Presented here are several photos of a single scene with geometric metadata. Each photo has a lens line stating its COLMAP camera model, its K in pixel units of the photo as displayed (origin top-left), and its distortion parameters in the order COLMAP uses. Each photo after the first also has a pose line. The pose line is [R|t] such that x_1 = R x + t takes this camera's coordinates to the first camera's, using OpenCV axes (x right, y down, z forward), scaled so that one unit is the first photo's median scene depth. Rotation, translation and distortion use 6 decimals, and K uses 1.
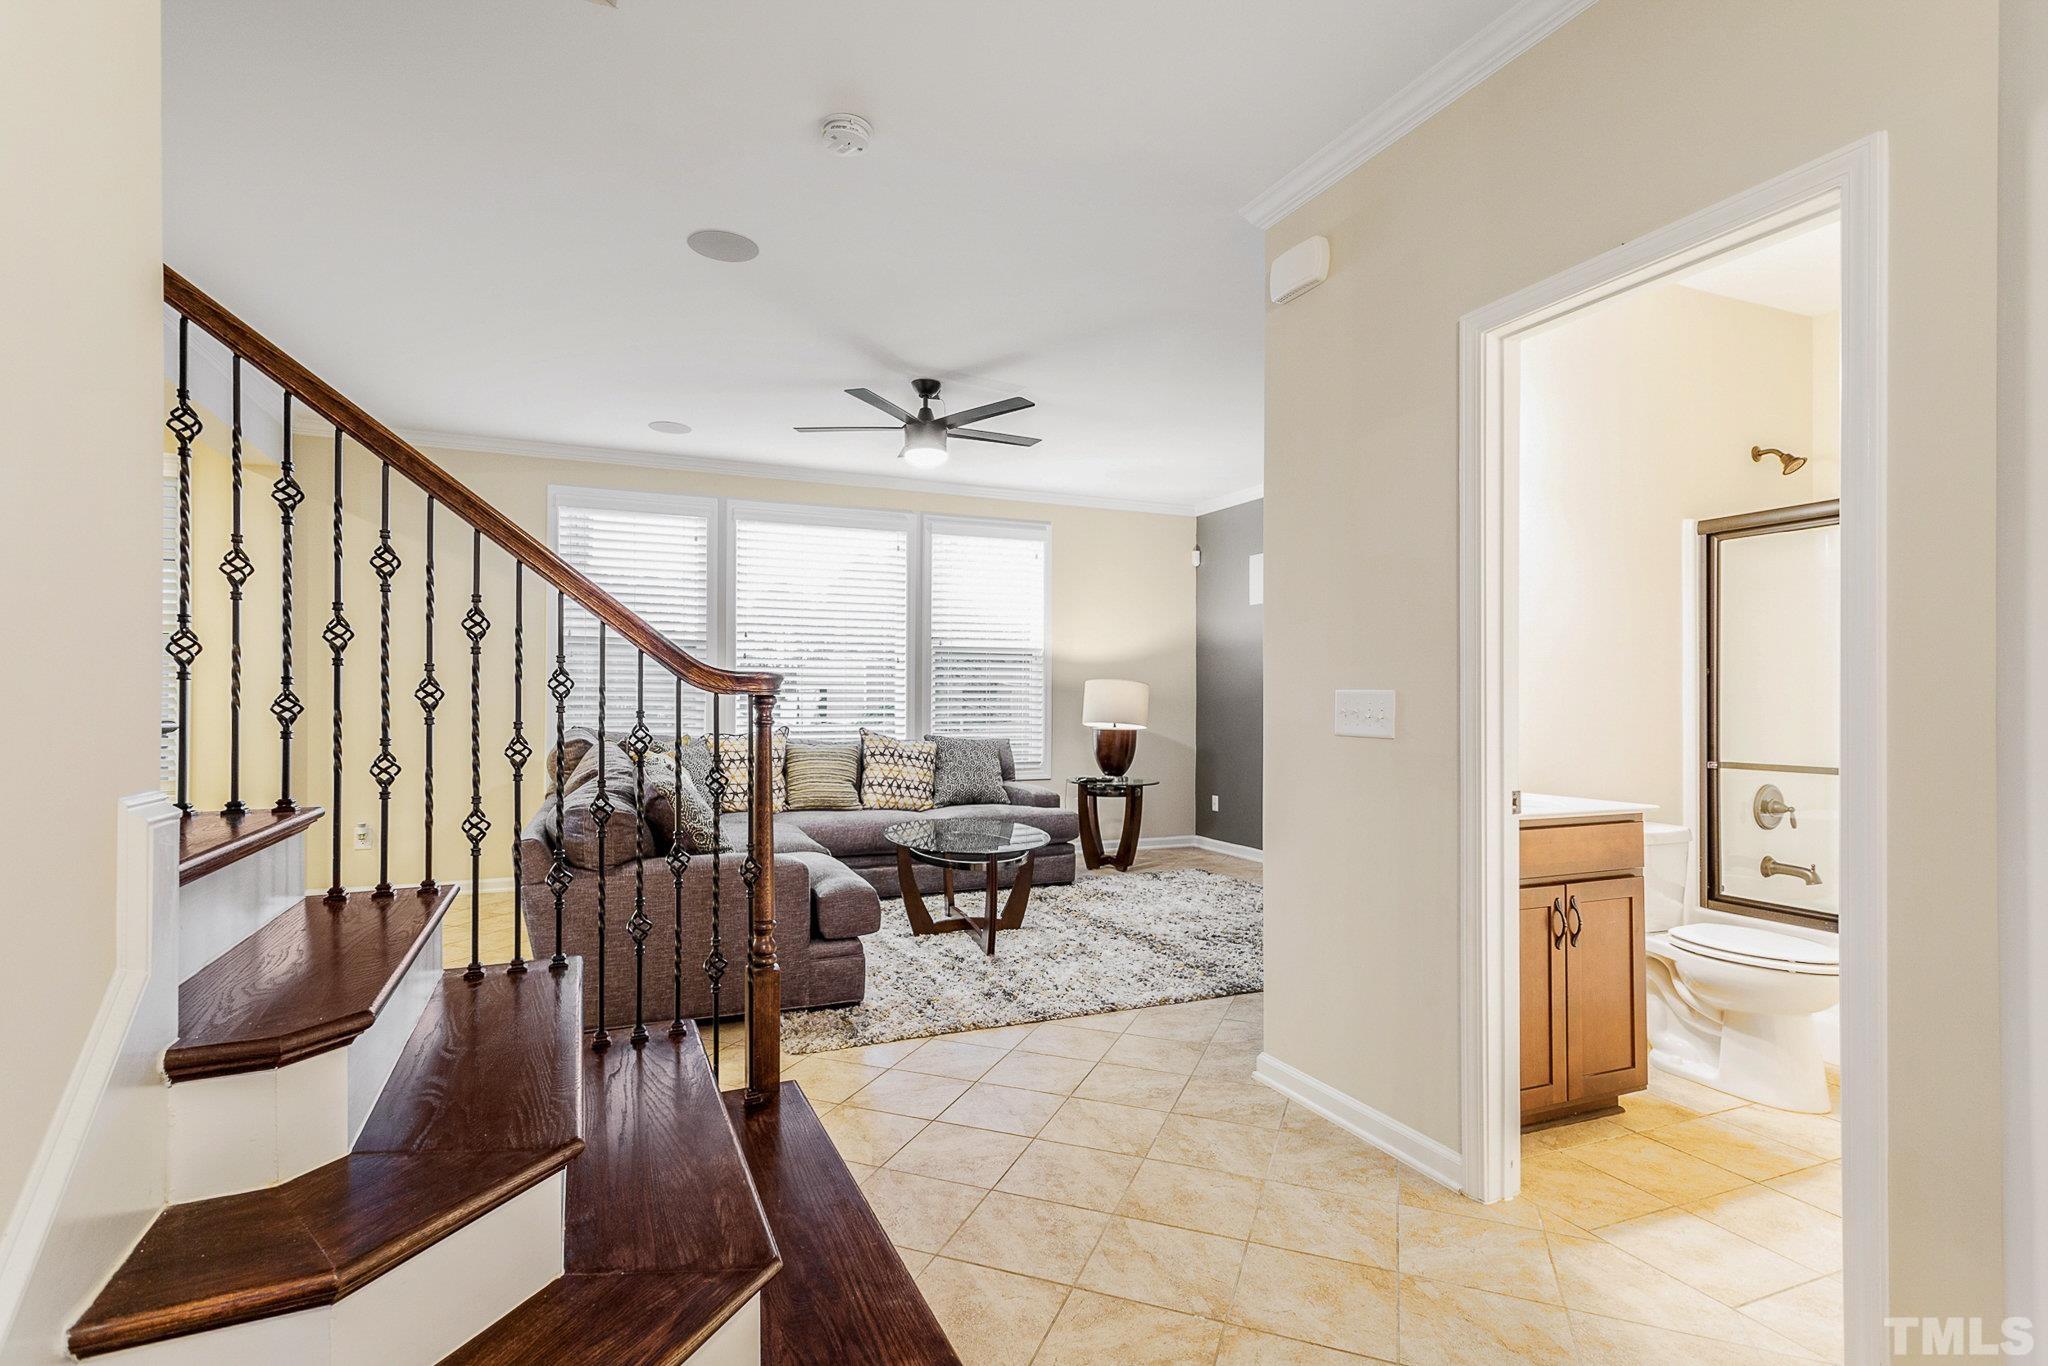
lens RADIAL K [[996.6, 0, 1024.2], [0, 996.6, 699.7], [0, 0, 1]] dist [0.011426, 0.000574]
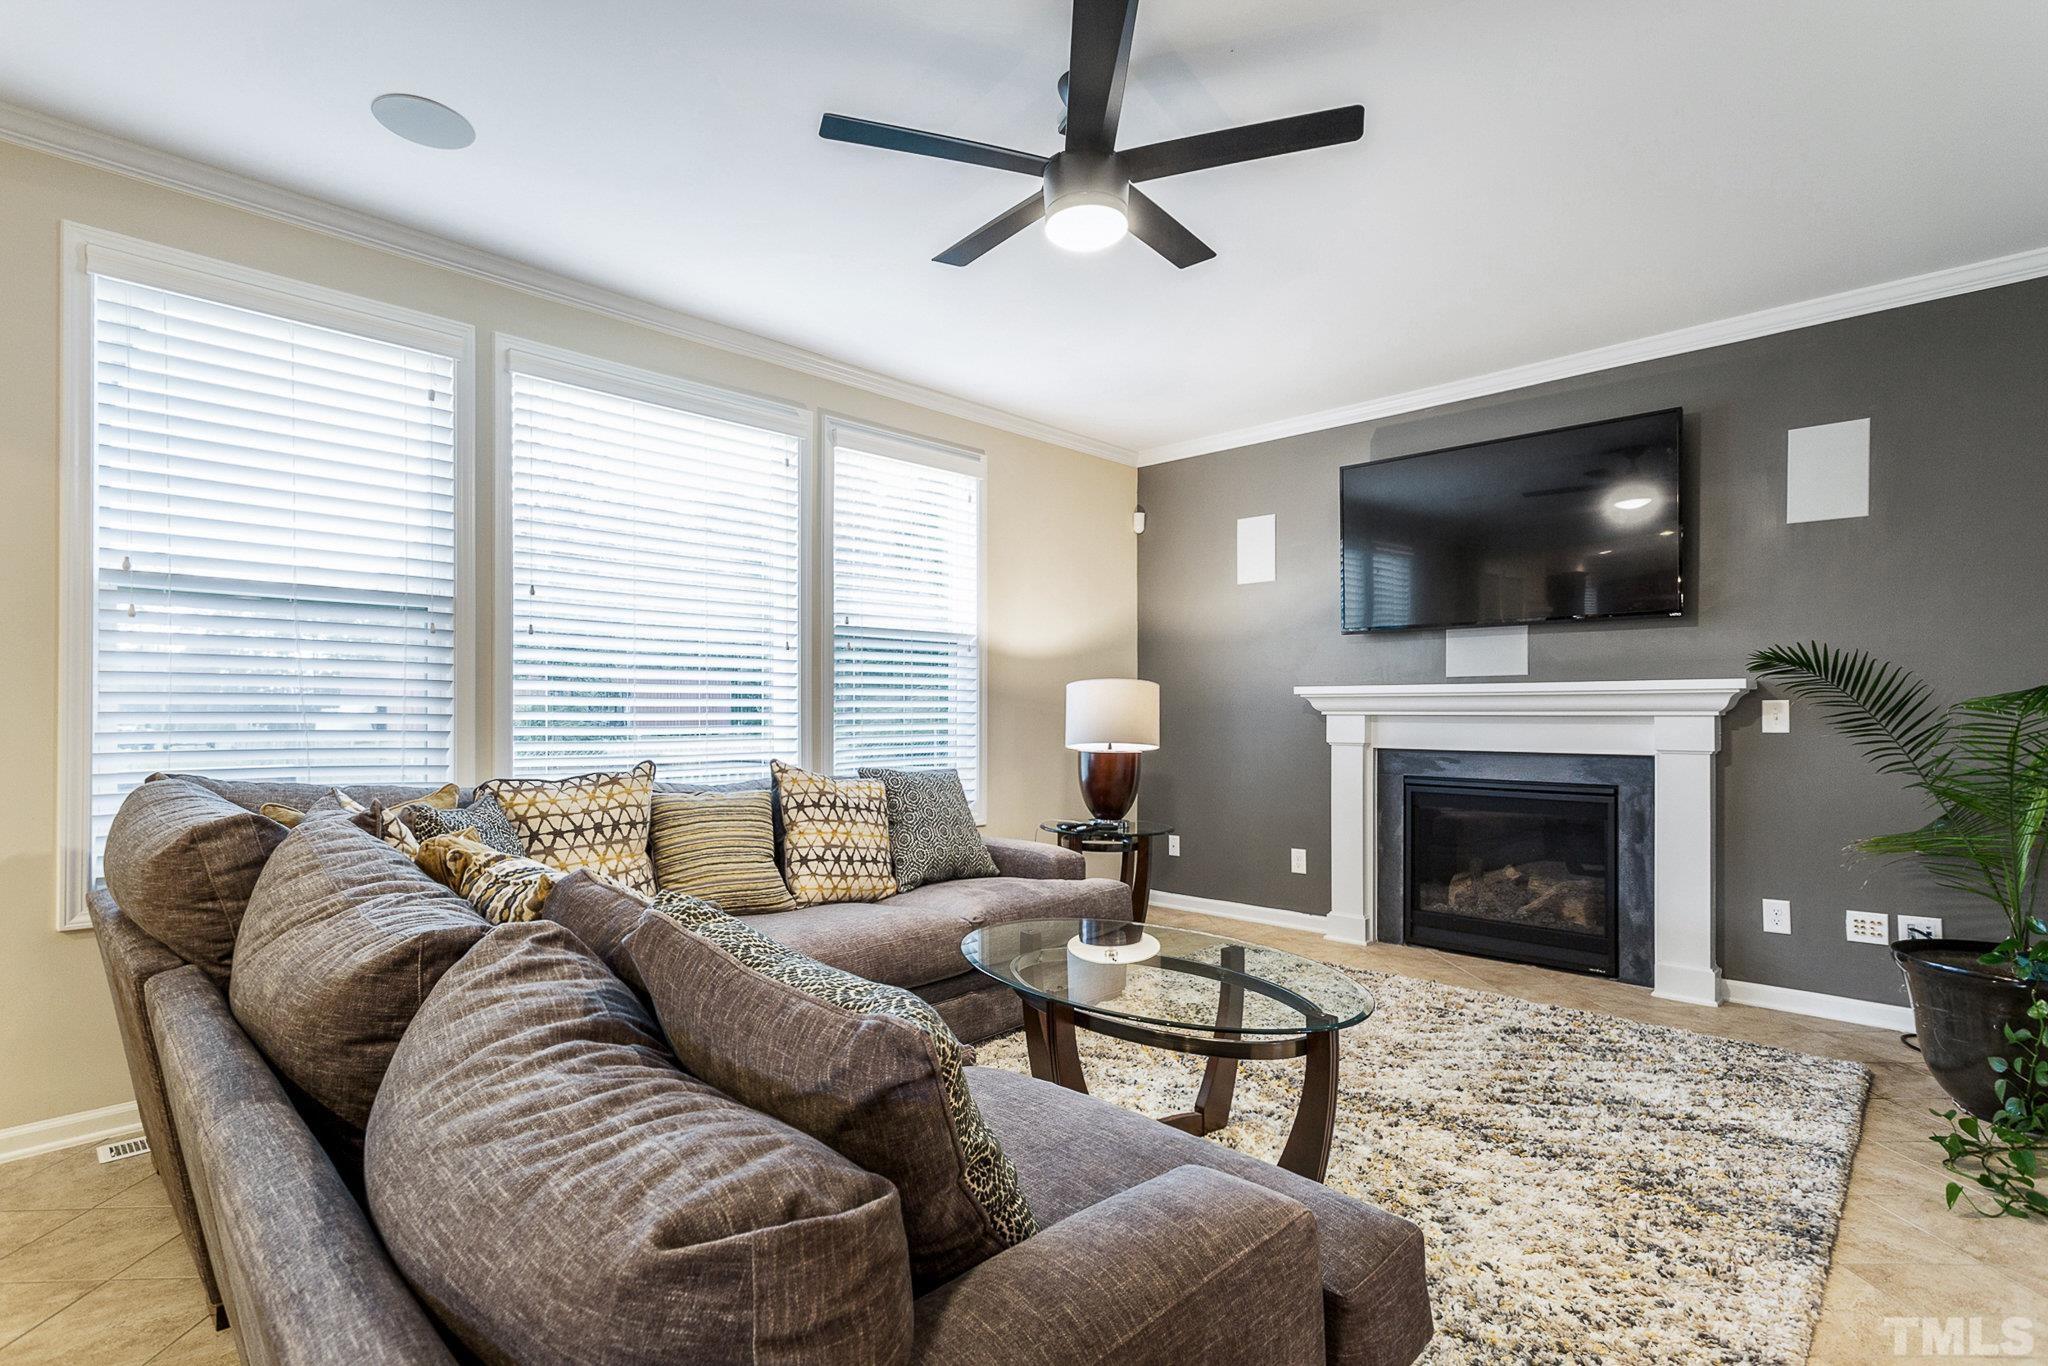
lens RADIAL K [[996.6, 0, 1020.5], [0, 996.6, 708.4], [0, 0, 1]] dist [0.011426, 0.000574]
pose [[0.925644, -0.002769, 0.378386, -0.244634], [0.003505, 0.999993, -0.001256, 0.000212], [-0.378380, 0.002489, 0.925647, 0.412407]]
